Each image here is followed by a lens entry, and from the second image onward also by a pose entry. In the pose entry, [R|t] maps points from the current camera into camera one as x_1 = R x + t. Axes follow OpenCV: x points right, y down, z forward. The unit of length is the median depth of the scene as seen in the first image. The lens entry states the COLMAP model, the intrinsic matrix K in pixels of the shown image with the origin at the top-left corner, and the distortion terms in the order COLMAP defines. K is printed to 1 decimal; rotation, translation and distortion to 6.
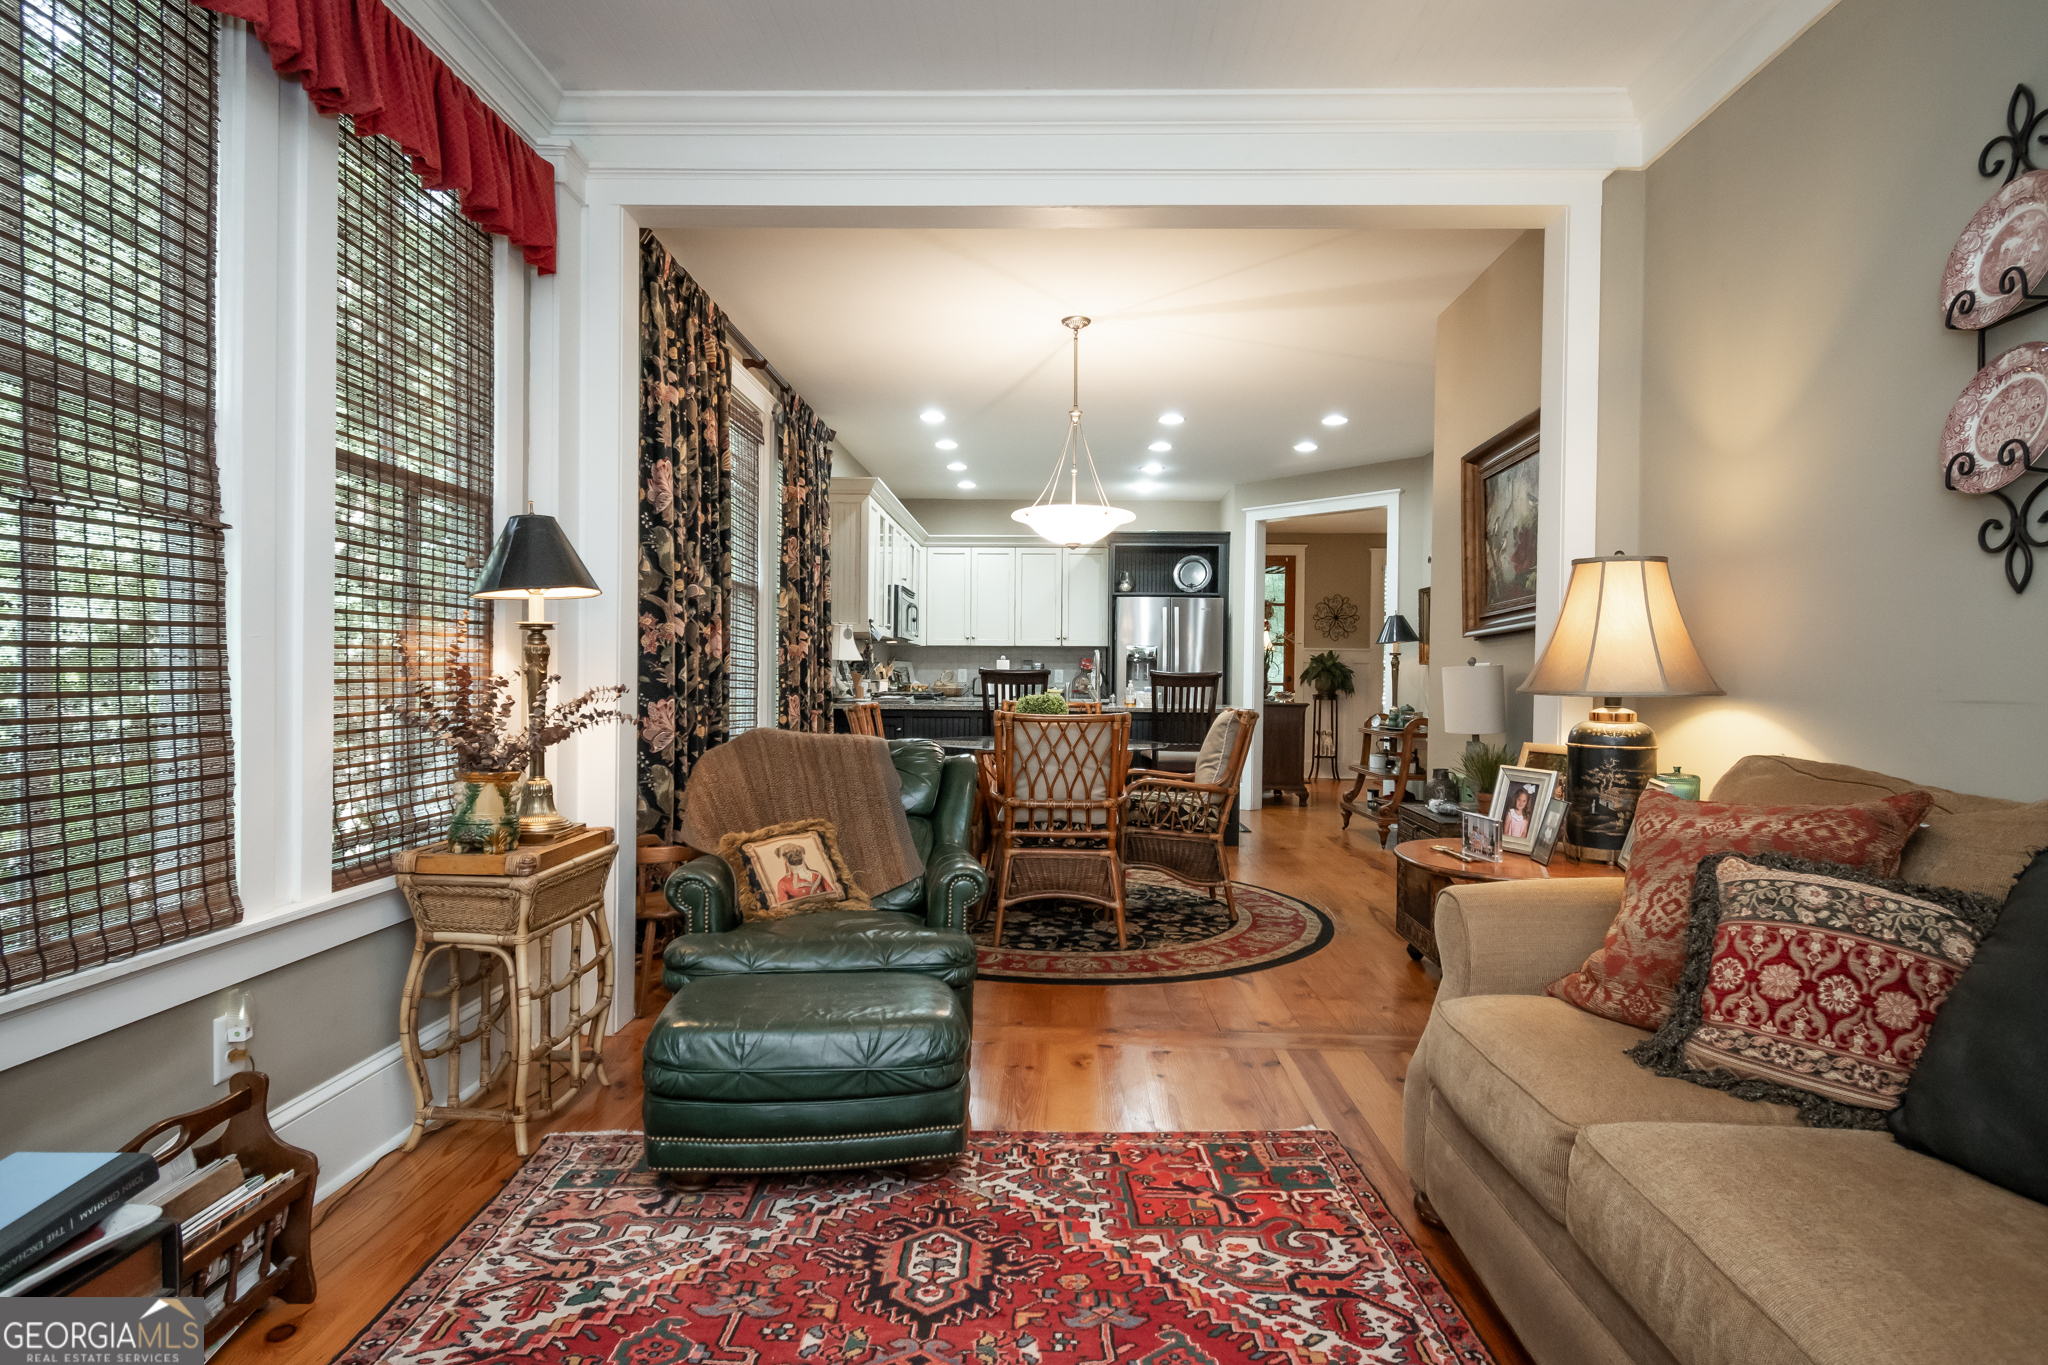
lens RADIAL K [[1095.6, 0, 1027.5], [0, 1095.6, 687.5], [0, 0, 1]] dist [0.000630, -0.001184]
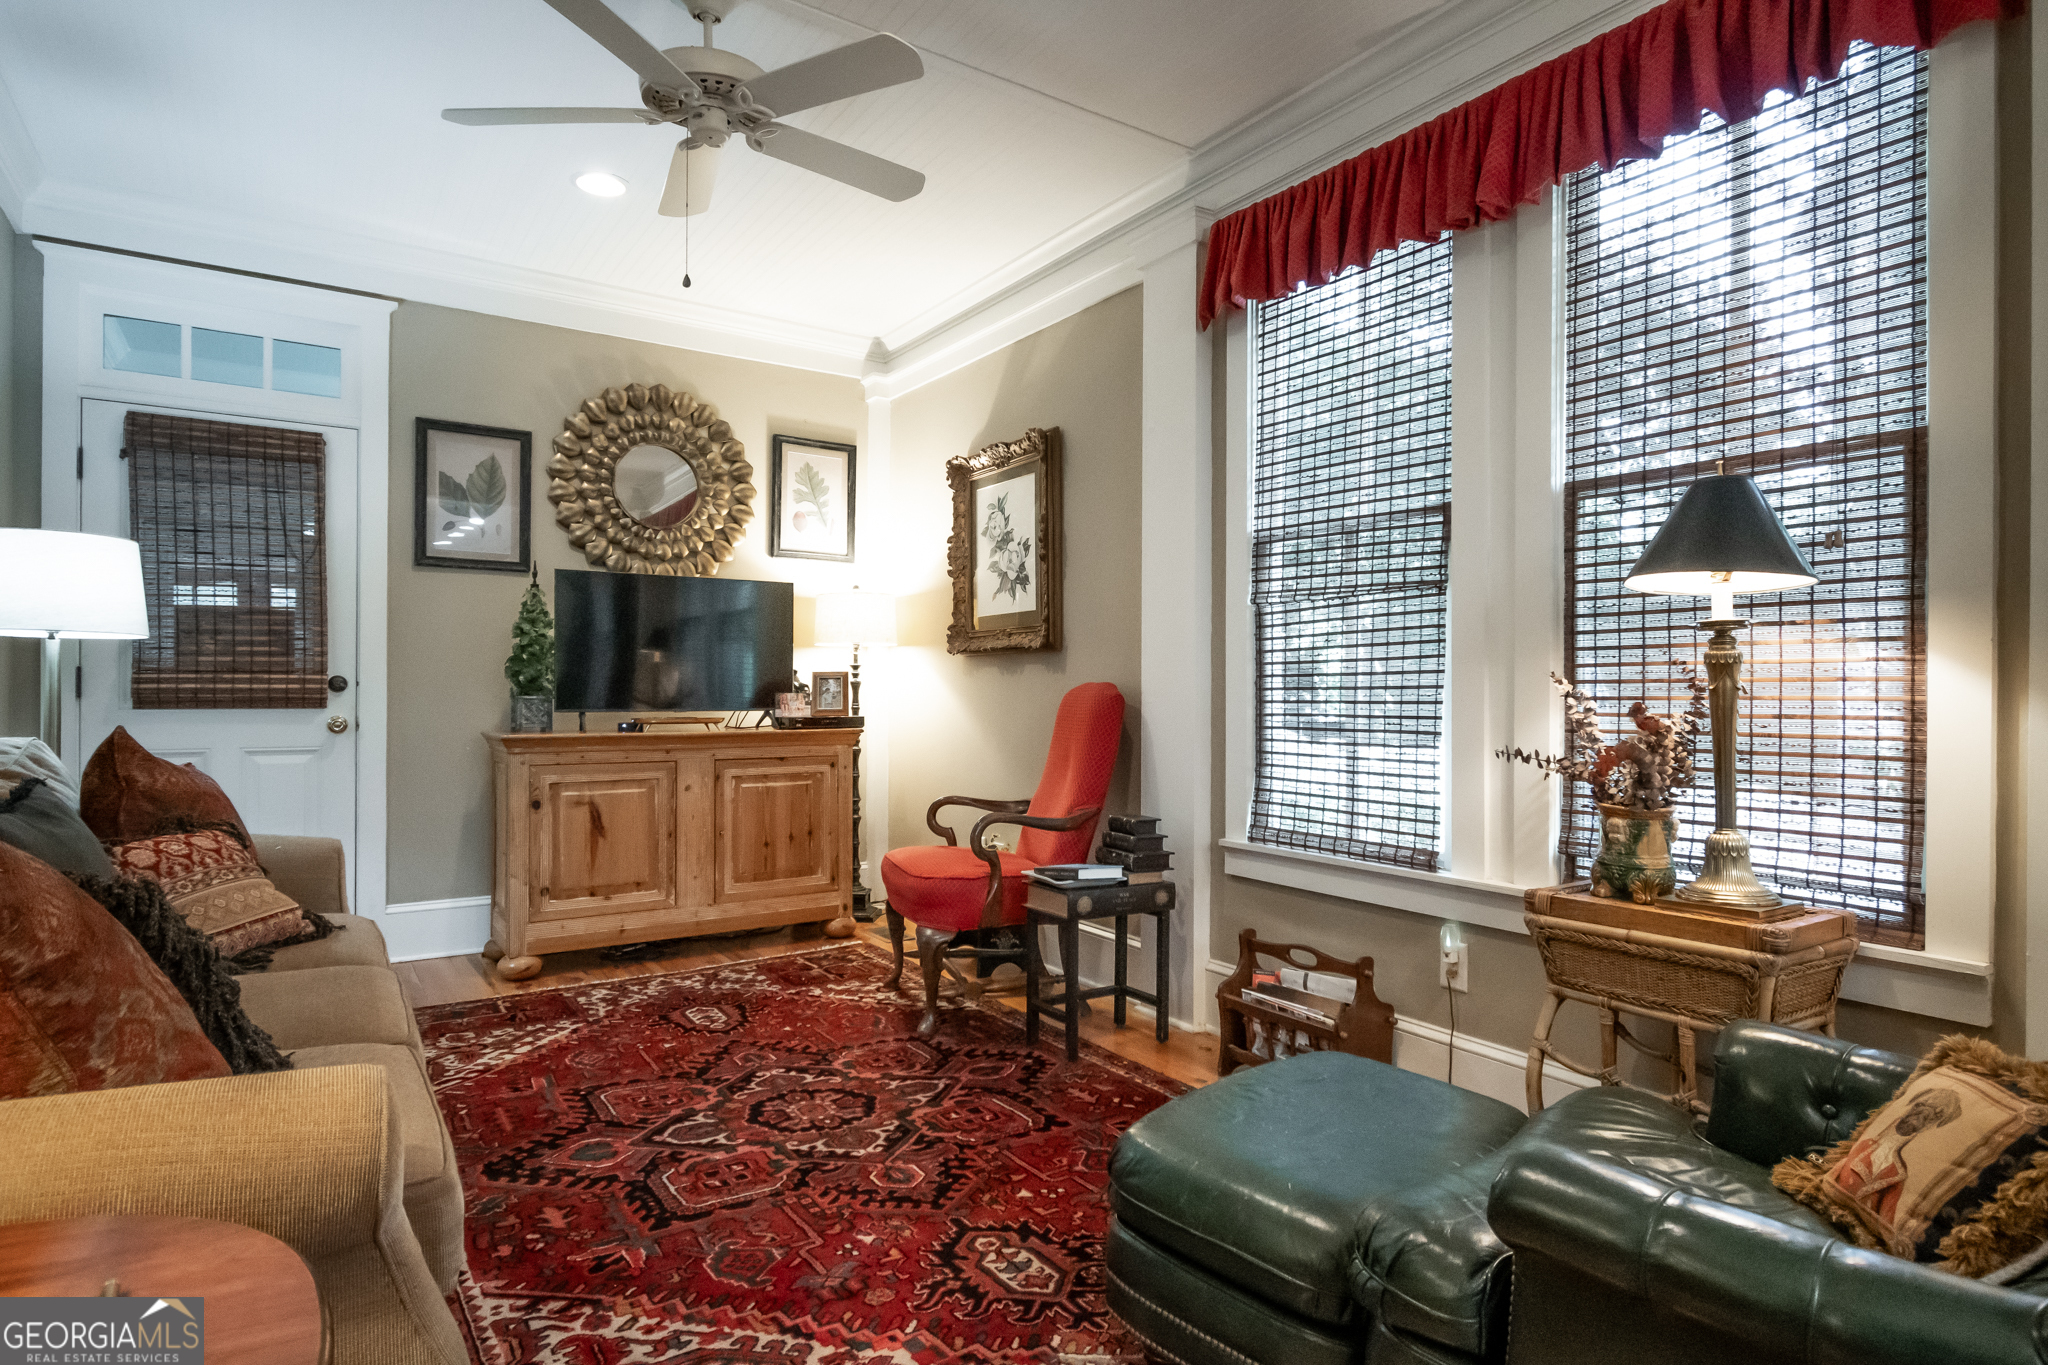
lens RADIAL K [[1108.0, 0, 1036.1], [0, 1108.0, 685.7], [0, 0, 1]] dist [-0.002293, -0.002760]
pose [[-0.812481, -0.017567, -0.582723, 0.503462], [-0.020360, 0.999791, -0.001752, -0.005731], [0.582632, 0.010441, -0.812669, 1.834656]]
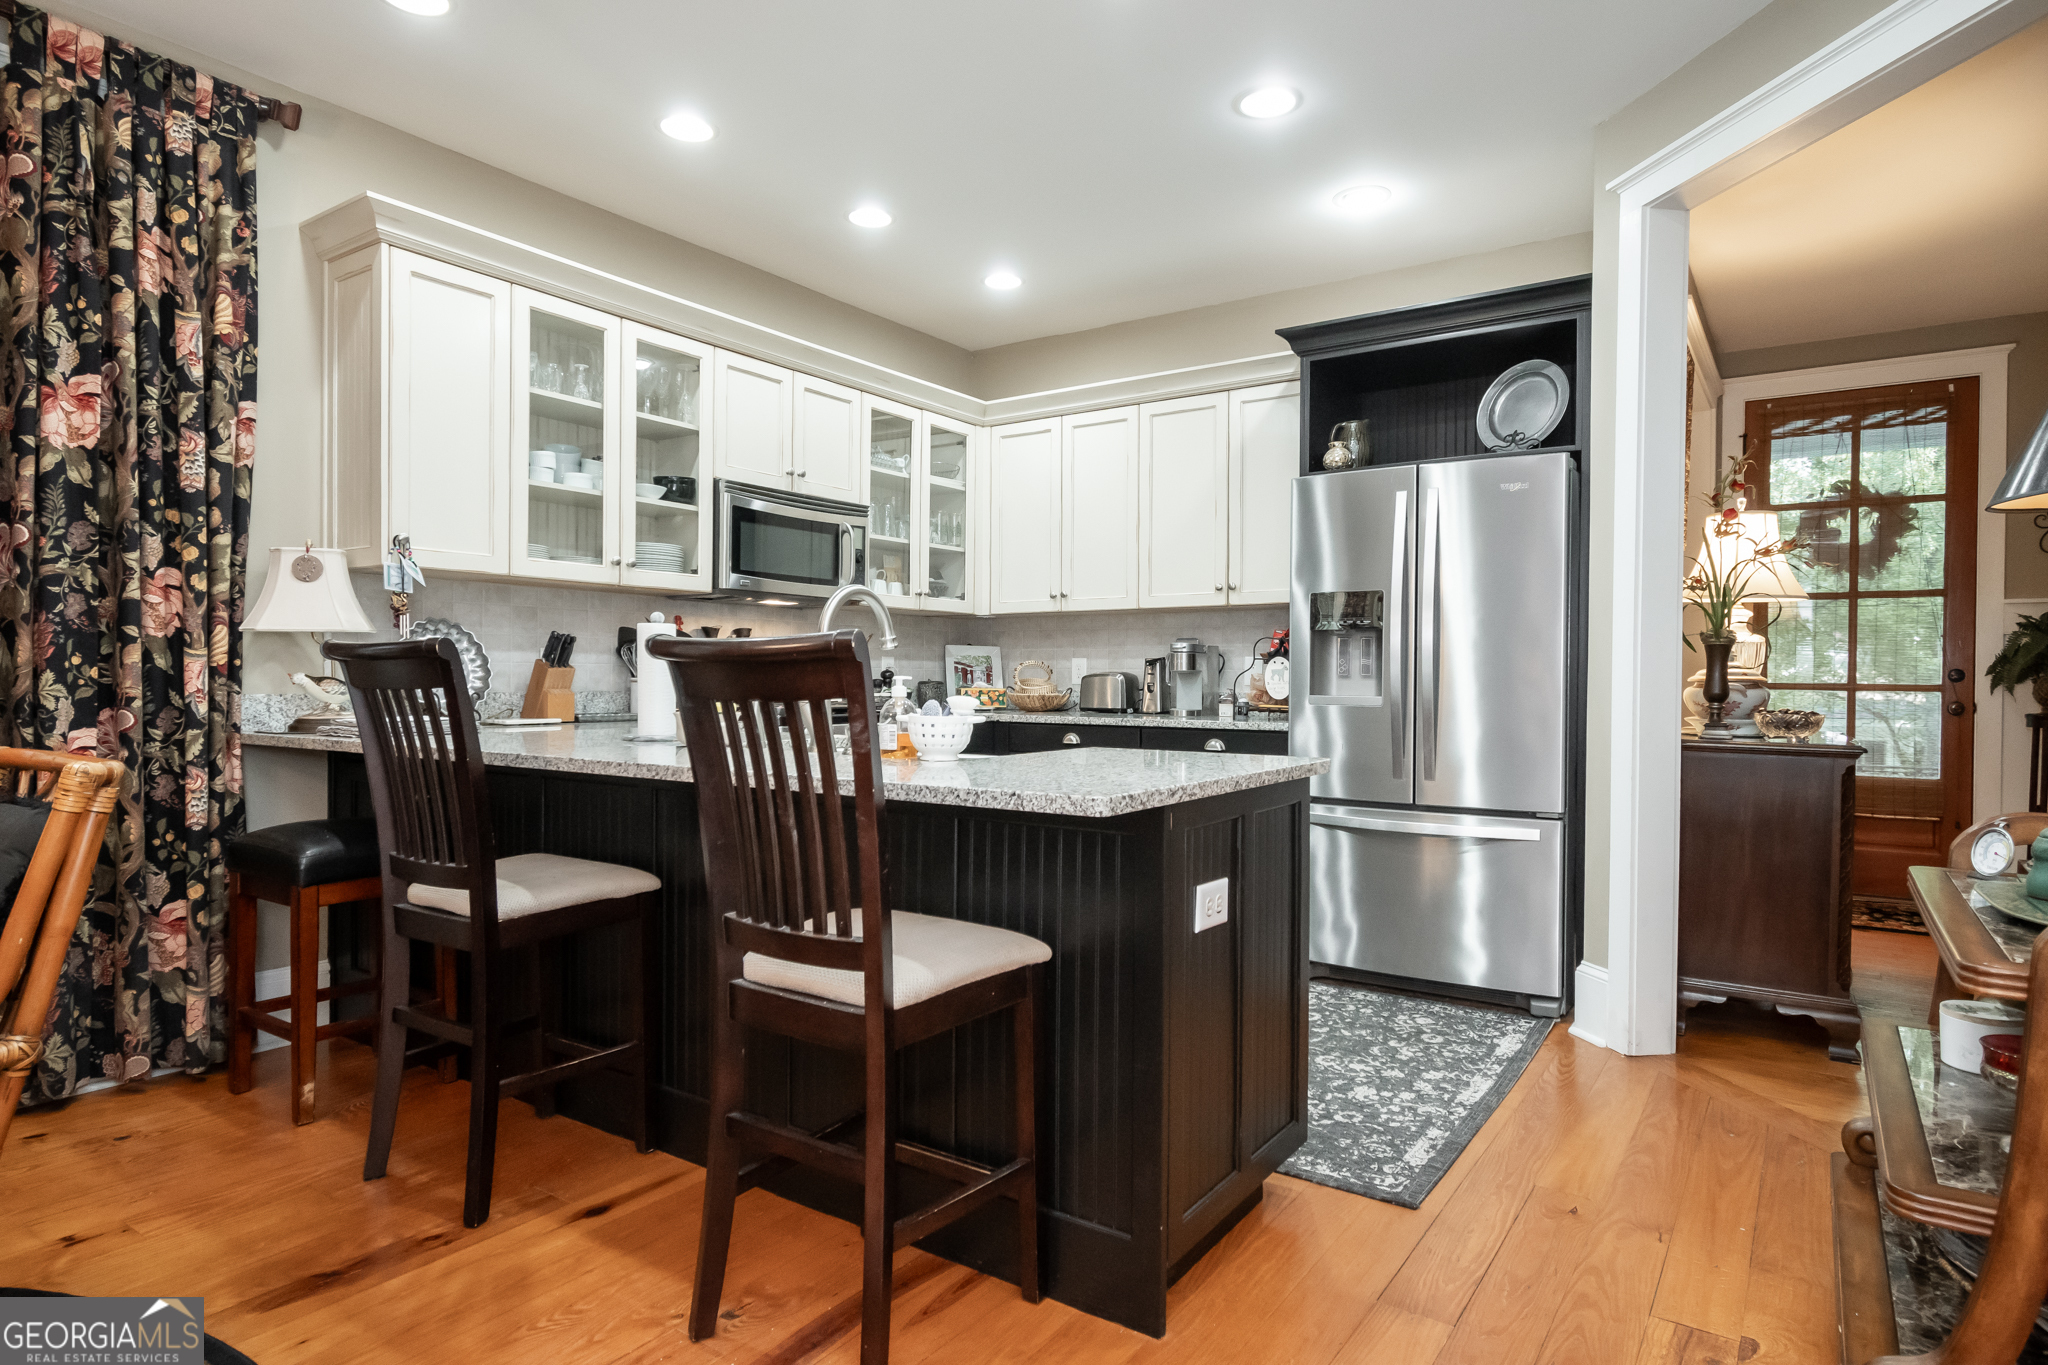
lens RADIAL K [[1145.4, 0, 1030.1], [0, 1145.4, 682.0], [0, 0, 1]] dist [0.001848, -0.000736]
pose [[0.838224, -0.001777, -0.545324, 1.108725], [-0.003003, 0.999964, -0.007875, -0.004900], [0.545319, 0.008239, 0.838188, 2.730833]]
